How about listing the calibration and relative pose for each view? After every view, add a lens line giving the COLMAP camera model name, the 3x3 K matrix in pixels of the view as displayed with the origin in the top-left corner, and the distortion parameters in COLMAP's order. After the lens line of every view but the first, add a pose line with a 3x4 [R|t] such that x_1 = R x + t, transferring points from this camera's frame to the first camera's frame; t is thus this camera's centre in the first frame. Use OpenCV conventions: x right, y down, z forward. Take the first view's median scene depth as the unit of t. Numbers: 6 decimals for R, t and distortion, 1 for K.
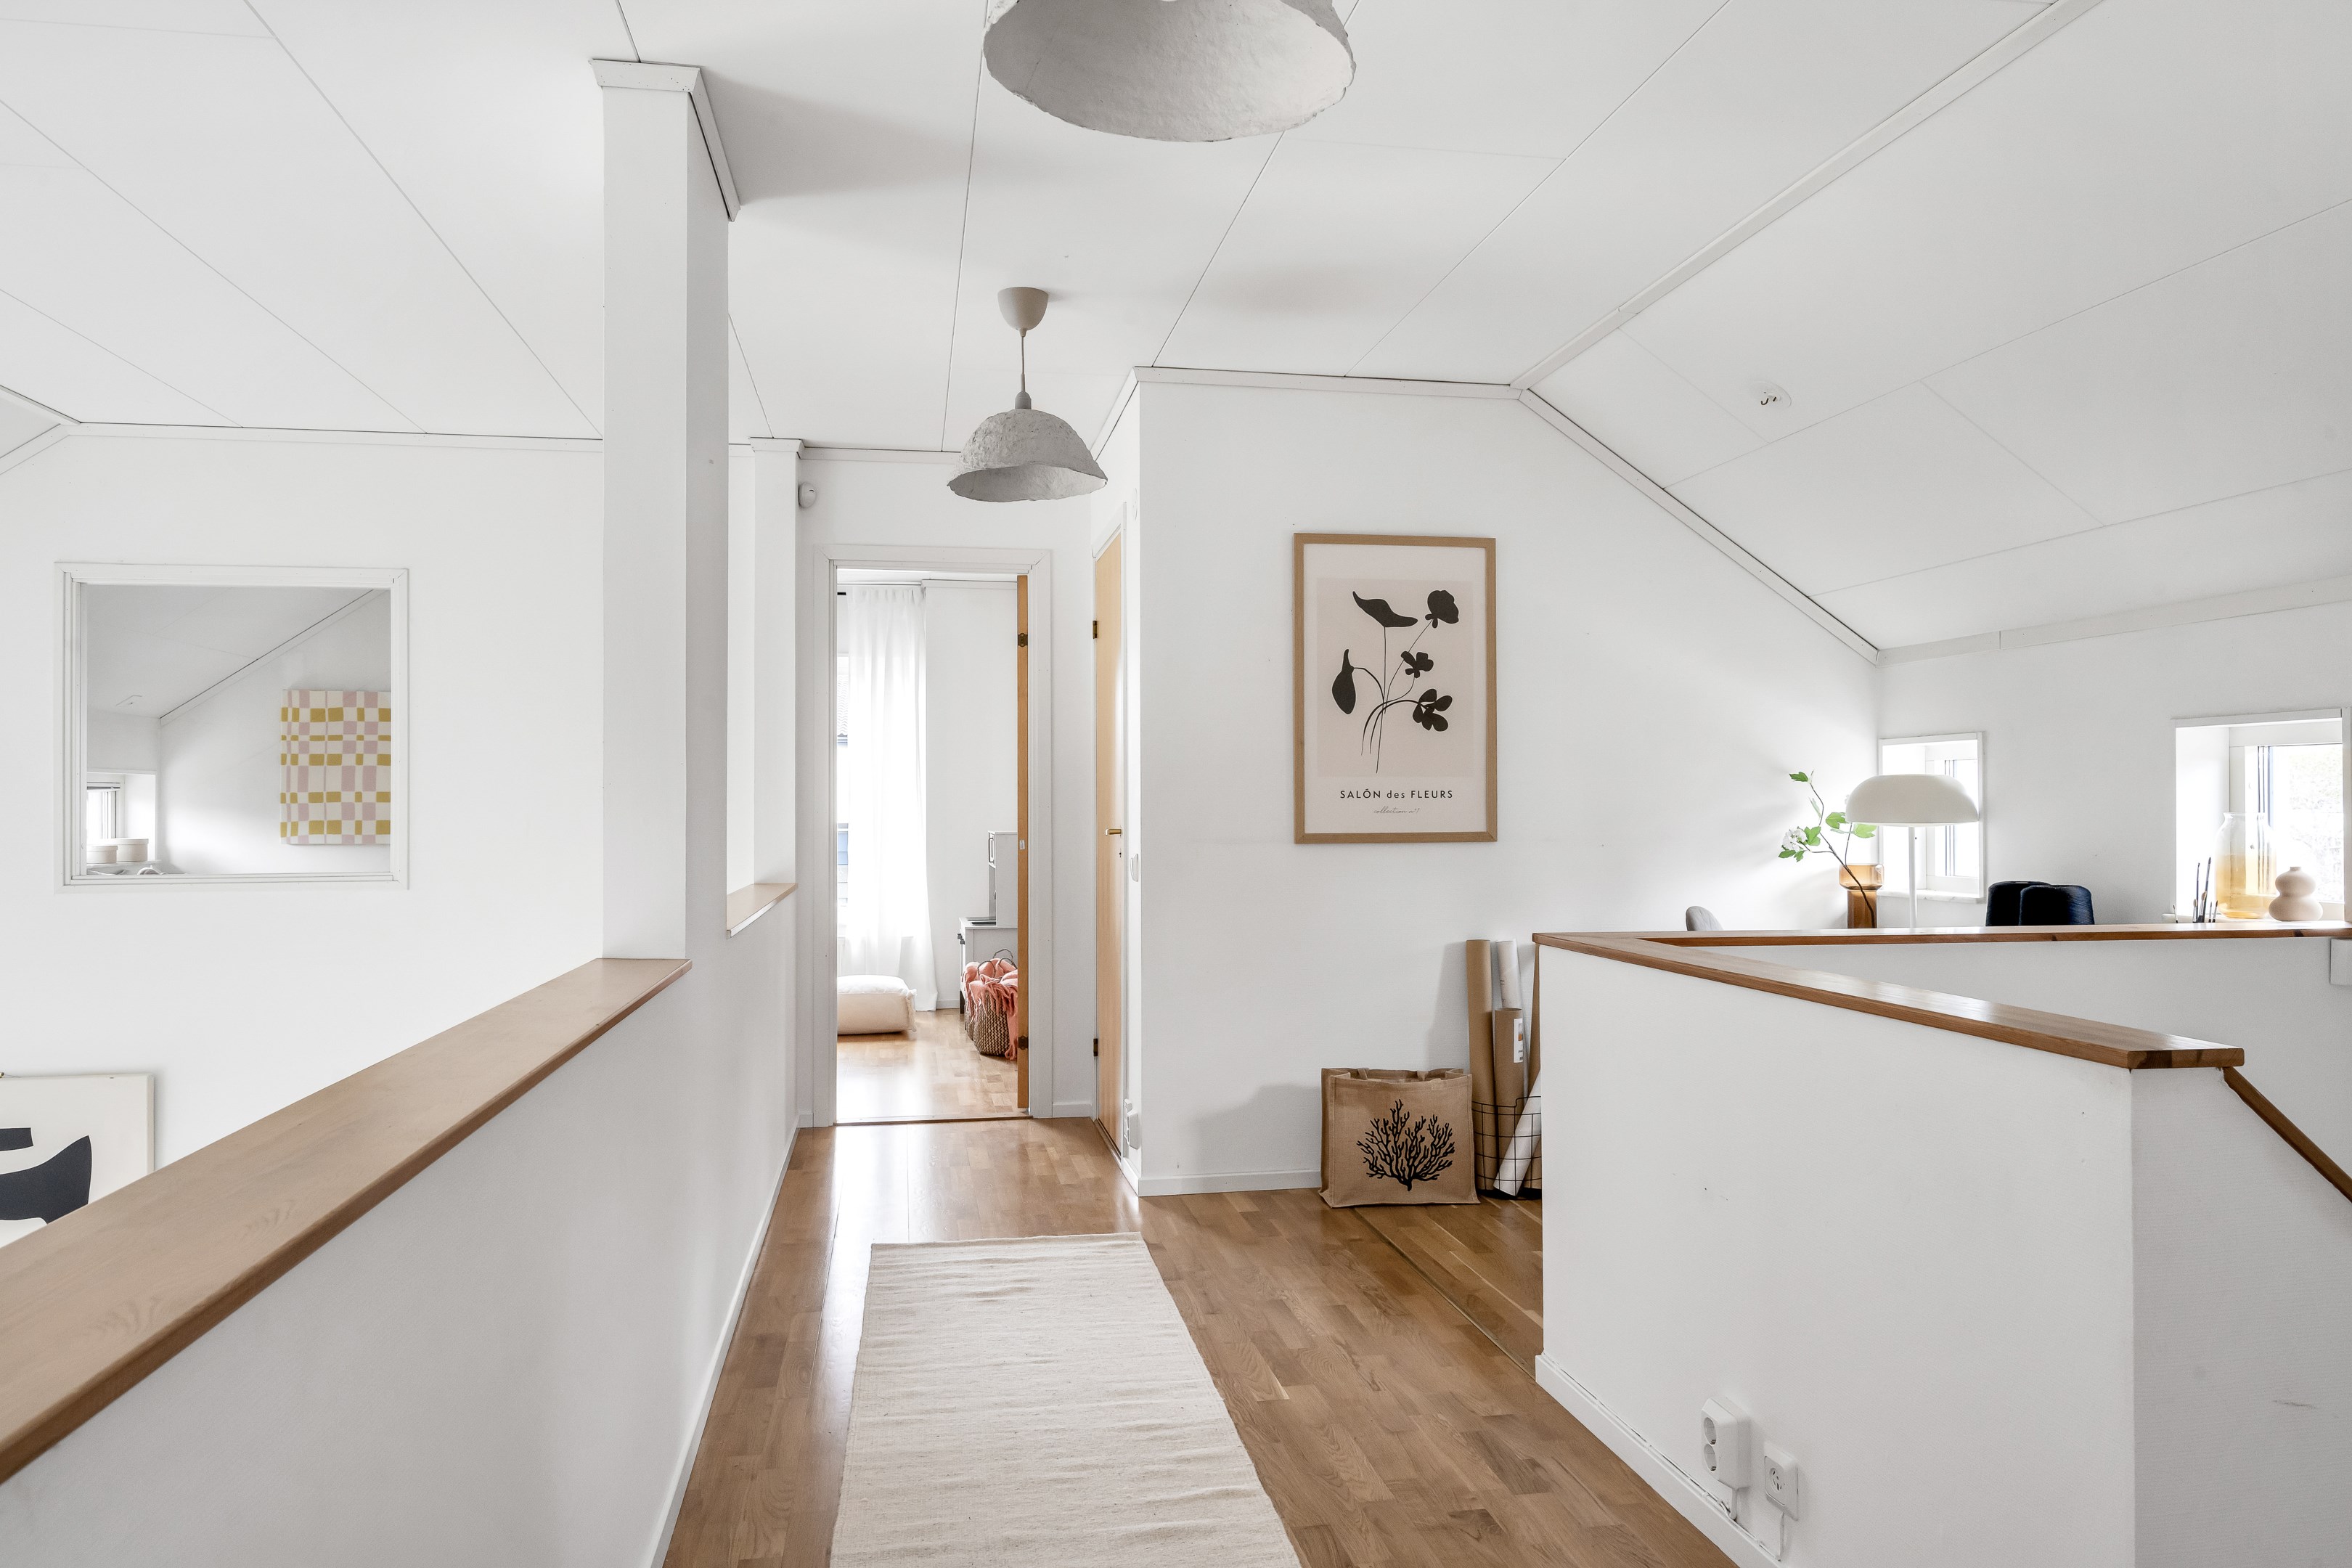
lens RADIAL K [[1556.7, 0, 1174.8], [0, 1556.7, 781.3], [0, 0, 1]] dist [-0.012027, -0.004805]
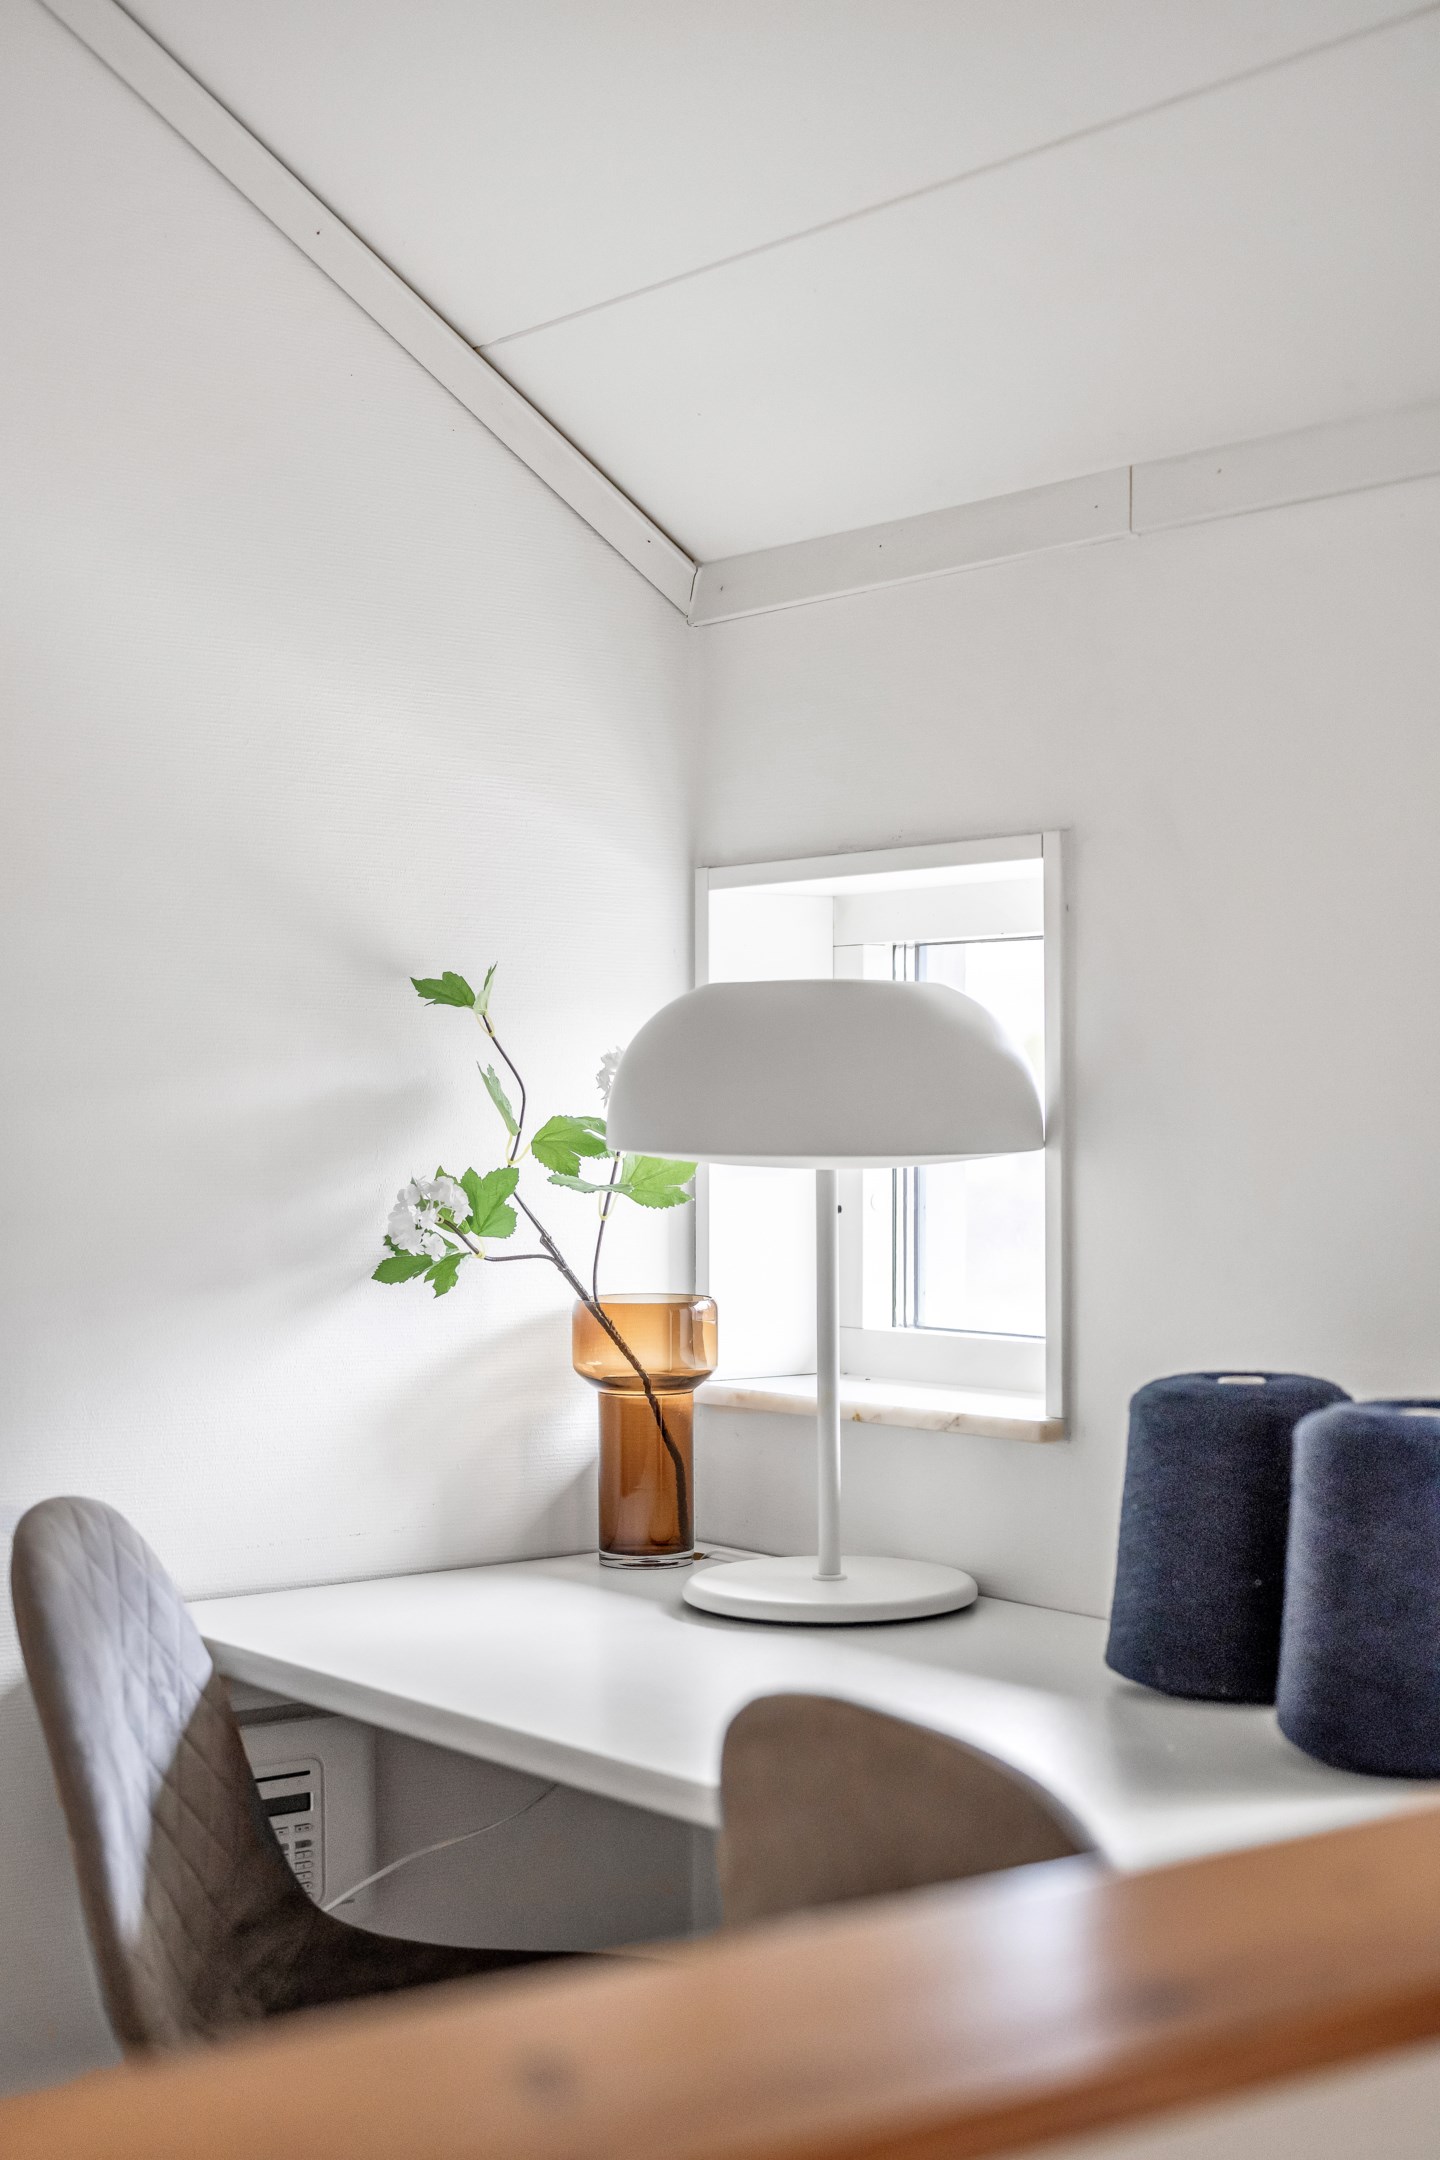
lens RADIAL K [[3092.6, 0, 715.9], [0, 3092.6, 1083.5], [0, 0, 1]] dist [0.003053, 0.000000]
pose [[0.881065, 0.003821, 0.472980, 0.184415], [-0.008037, 0.999944, 0.006893, 0.009853], [-0.472927, -0.009875, 0.881046, 0.493188]]
